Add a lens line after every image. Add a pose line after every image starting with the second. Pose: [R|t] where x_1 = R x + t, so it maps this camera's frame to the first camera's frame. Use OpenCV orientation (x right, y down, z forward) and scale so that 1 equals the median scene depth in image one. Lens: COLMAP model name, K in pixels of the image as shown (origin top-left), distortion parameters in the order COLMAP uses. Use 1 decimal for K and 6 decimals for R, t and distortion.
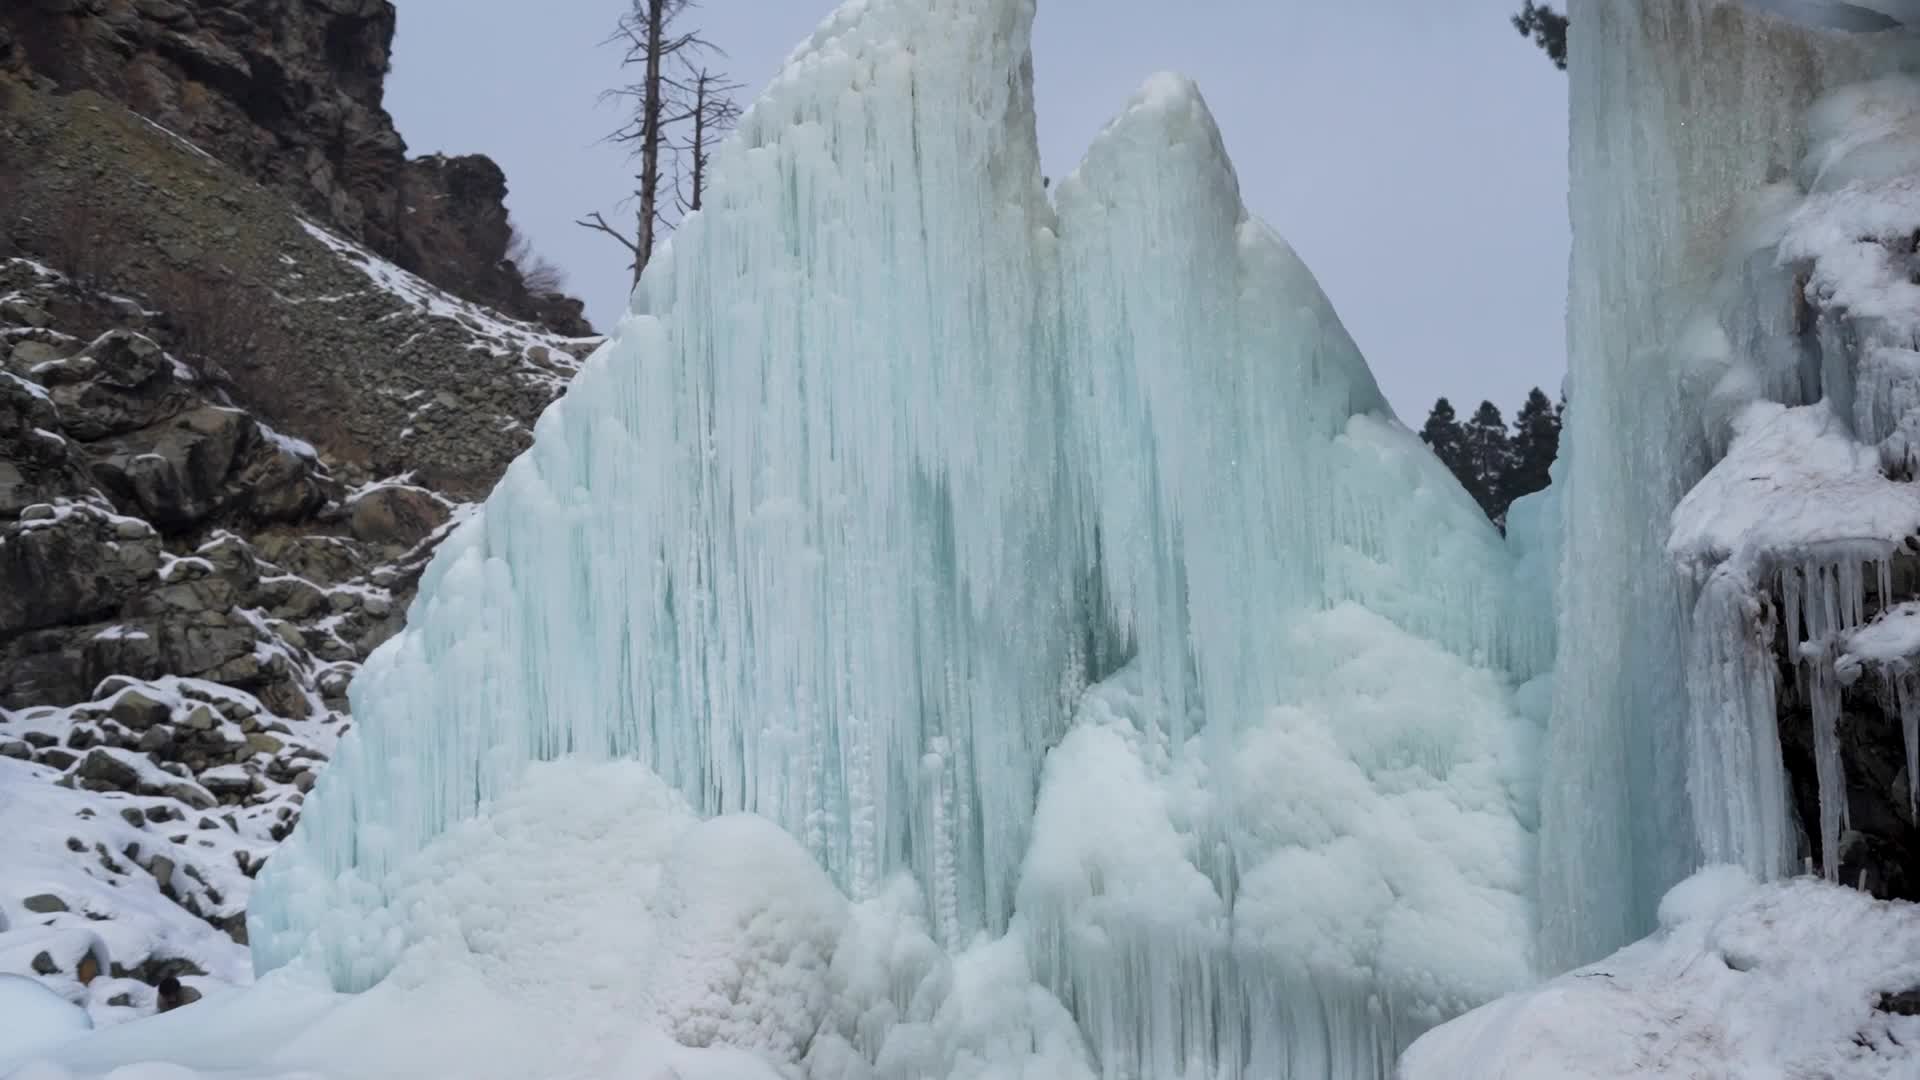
lens RADIAL K [[2780.1, 0, 960.0], [0, 2780.1, 540.0], [0, 0, 1]] dist [-0.017116, 0.052281]
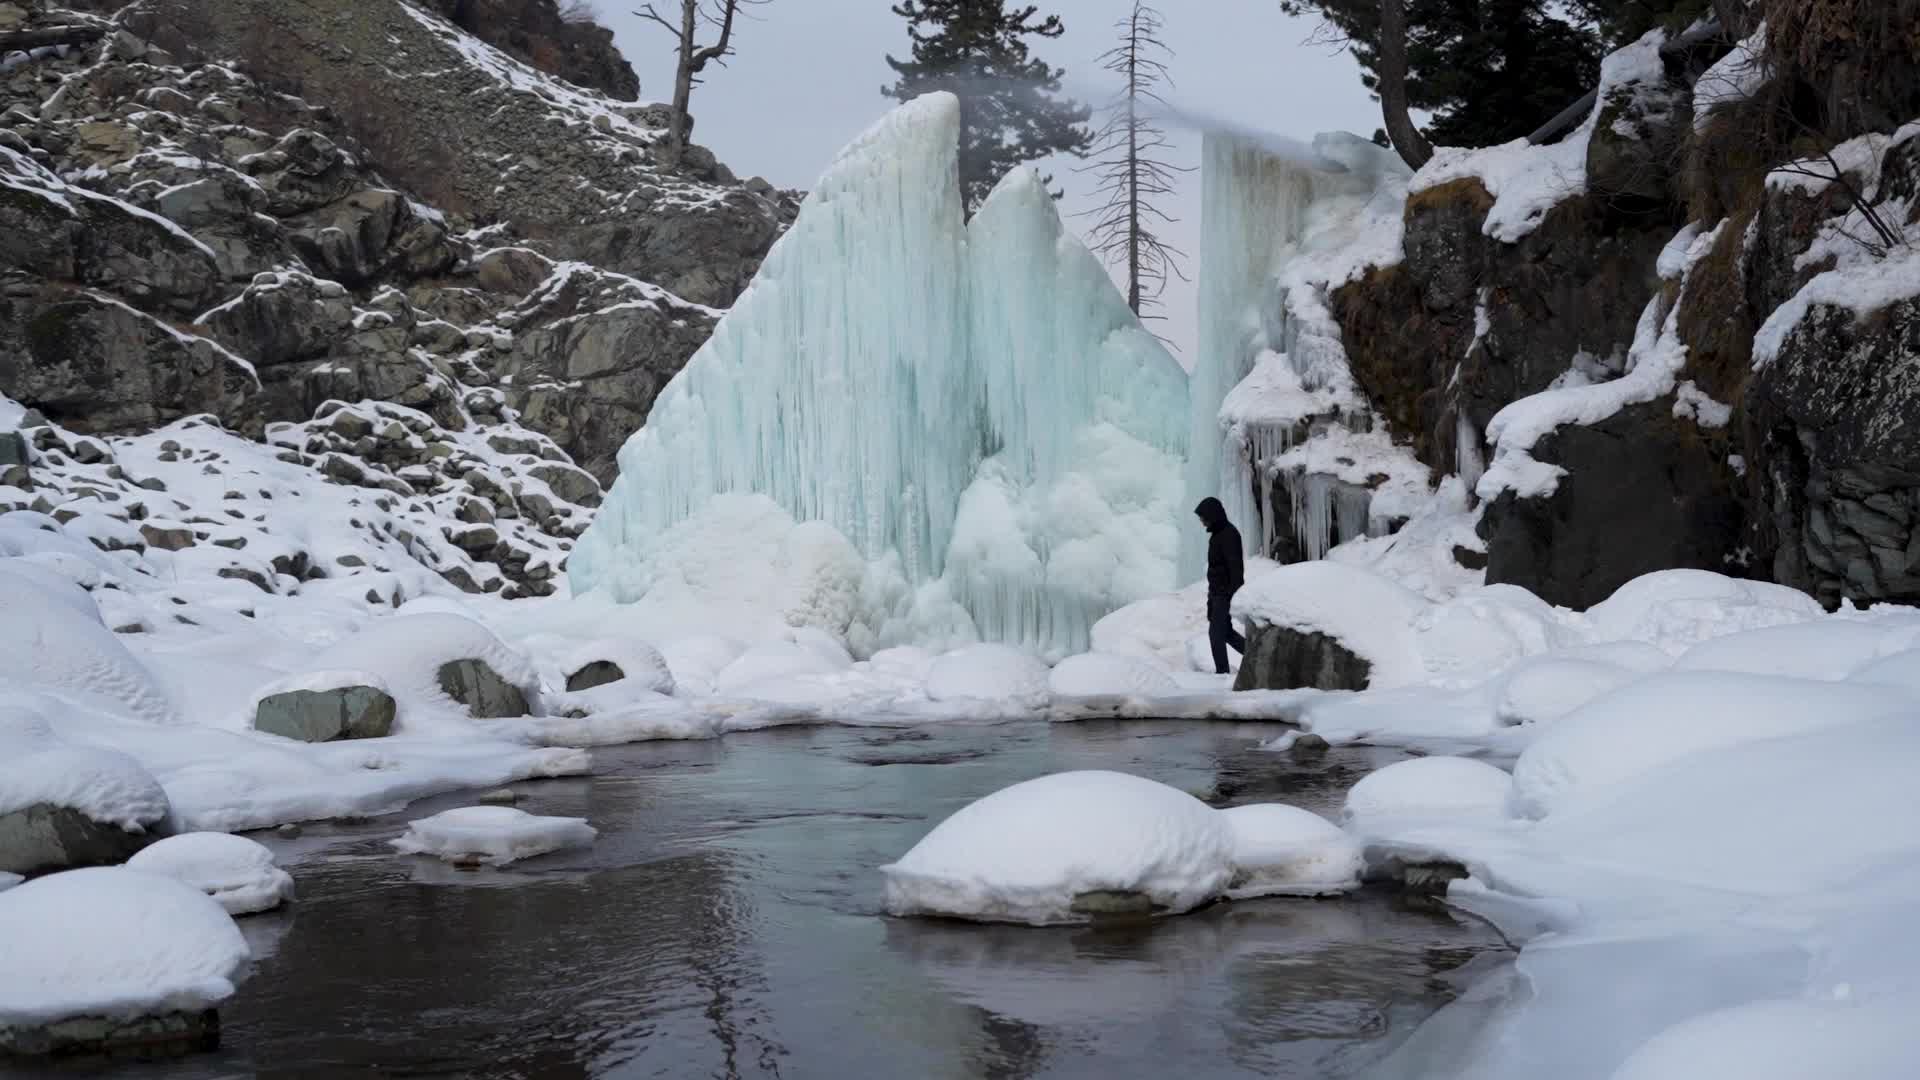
lens RADIAL K [[2780.1, 0, 960.0], [0, 2780.1, 540.0], [0, 0, 1]] dist [-0.017116, 0.052281]
pose [[0.999949, 0.009914, 0.001835, 0.010131], [-0.010062, 0.992963, 0.117999, -0.050837], [-0.000653, -0.118012, 0.993012, -0.407732]]
